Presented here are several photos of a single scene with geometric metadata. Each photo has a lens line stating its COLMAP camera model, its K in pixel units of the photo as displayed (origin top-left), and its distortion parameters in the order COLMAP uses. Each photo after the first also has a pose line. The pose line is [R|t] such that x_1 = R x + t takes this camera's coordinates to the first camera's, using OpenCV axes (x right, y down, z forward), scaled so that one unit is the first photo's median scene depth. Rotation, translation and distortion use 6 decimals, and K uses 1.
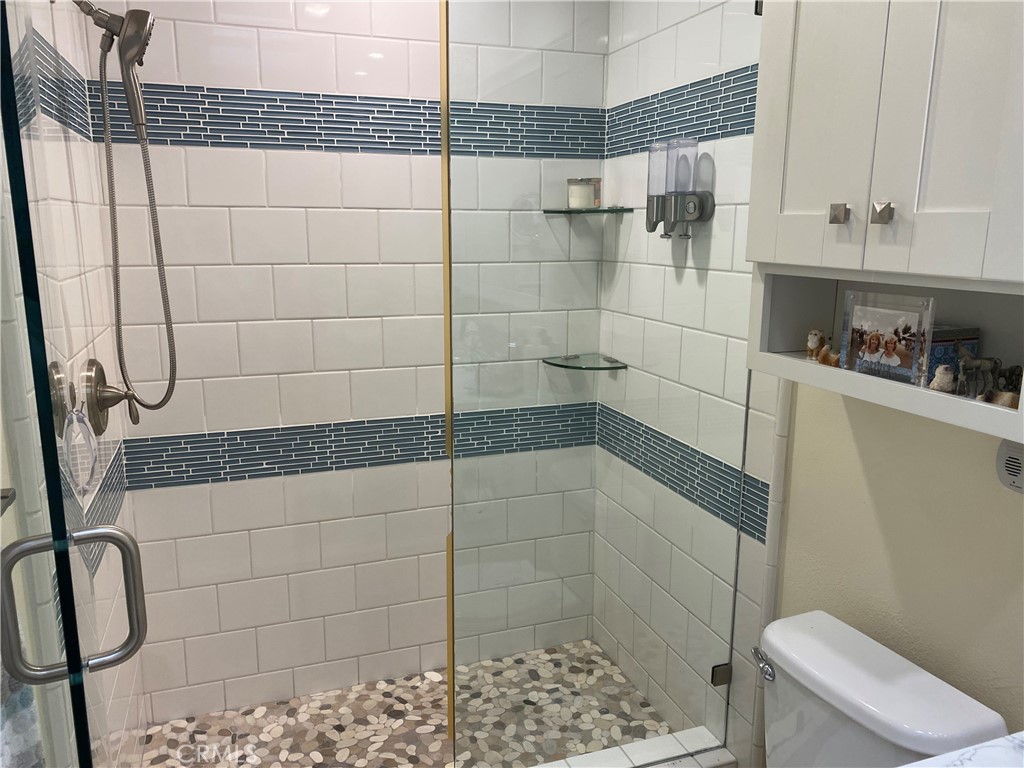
lens RADIAL K [[805.3, 0, 507.4], [0, 805.3, 418.3], [0, 0, 1]] dist [0.035695, -0.061713]
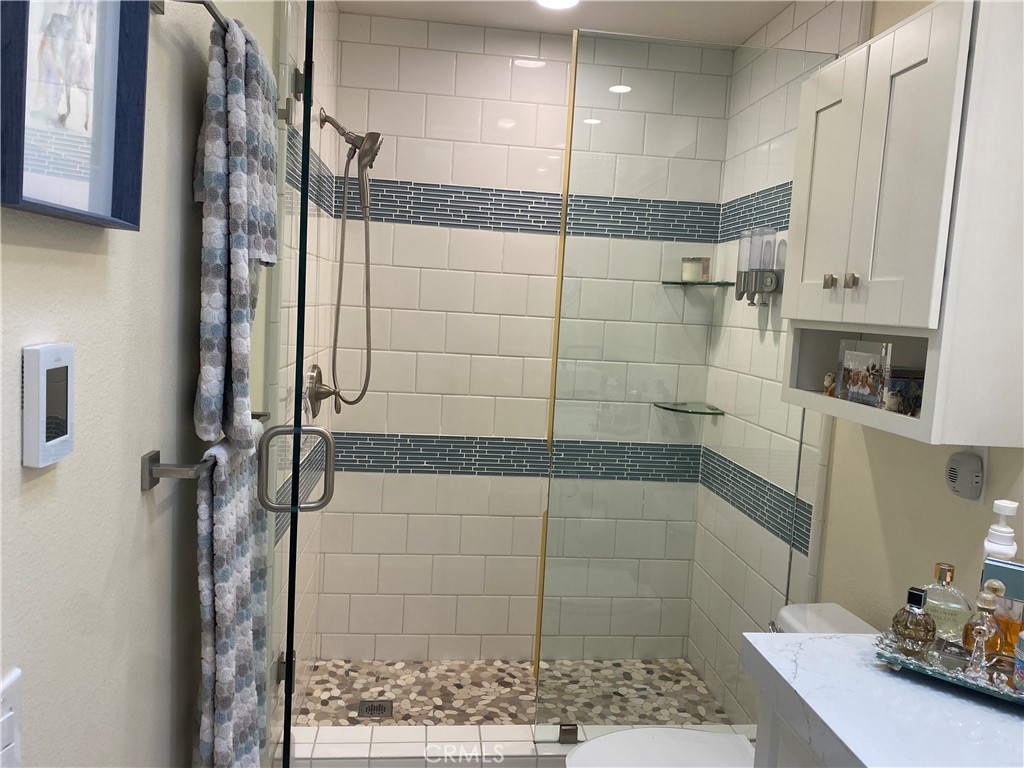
lens RADIAL K [[805.3, 0, 507.4], [0, 805.3, 418.3], [0, 0, 1]] dist [0.035695, -0.061713]
pose [[0.971635, 0.082569, -0.221603, 0.118618], [-0.104109, 0.990724, -0.087330, 0.091828], [0.212336, 0.107923, 0.971219, -0.255582]]
